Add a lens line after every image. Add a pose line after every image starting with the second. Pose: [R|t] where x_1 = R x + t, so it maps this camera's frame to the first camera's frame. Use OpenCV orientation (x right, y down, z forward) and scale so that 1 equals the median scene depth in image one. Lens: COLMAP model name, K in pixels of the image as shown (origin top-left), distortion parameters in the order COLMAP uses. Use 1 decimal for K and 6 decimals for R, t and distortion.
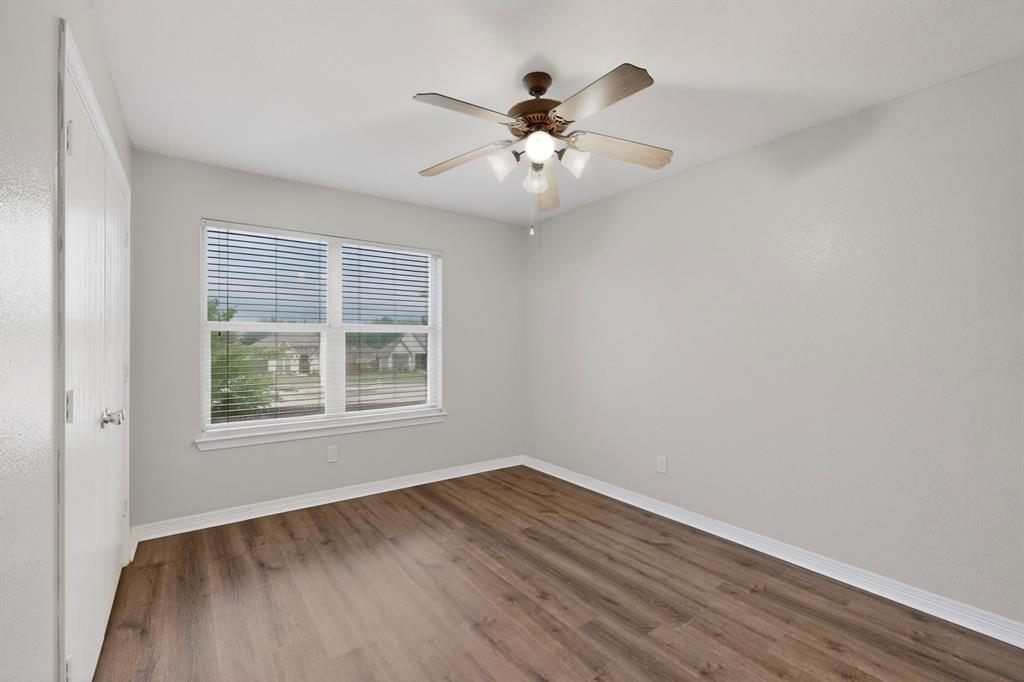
lens RADIAL K [[448.4, 0, 512.0], [0, 448.4, 341.0], [0, 0, 1]] dist [0.002626, 0.000387]
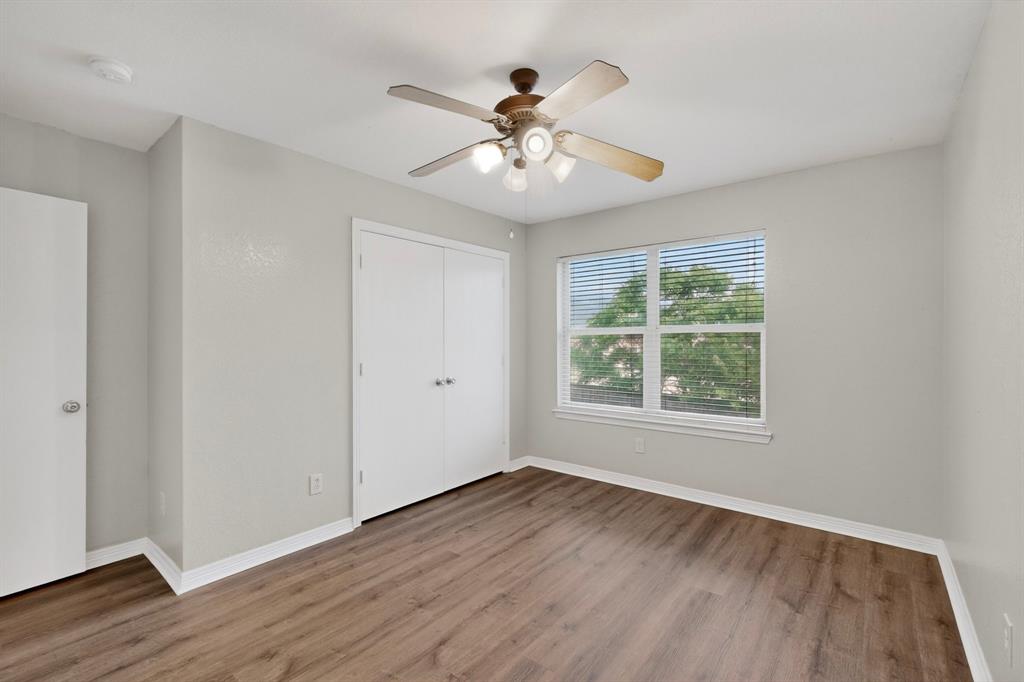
lens RADIAL K [[448.4, 0, 512.0], [0, 448.4, 341.0], [0, 0, 1]] dist [0.002626, 0.000387]
pose [[0.252122, -0.003513, -0.967689, 0.719267], [0.001603, 0.999994, -0.003213, 0.000621], [0.967694, -0.000741, 0.252126, 0.525123]]
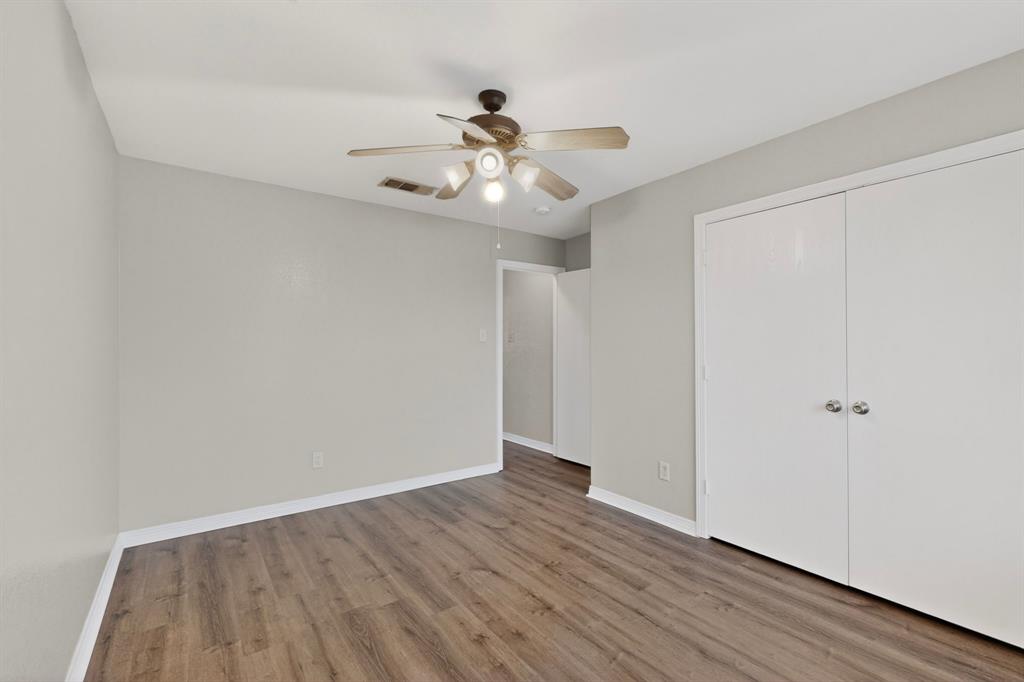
lens RADIAL K [[448.4, 0, 512.0], [0, 448.4, 341.0], [0, 0, 1]] dist [0.002626, 0.000387]
pose [[-0.999998, 0.001412, 0.001294, 0.006852], [0.001407, 0.999992, -0.003641, -0.003588], [-0.001300, -0.003639, -0.999993, 1.478542]]
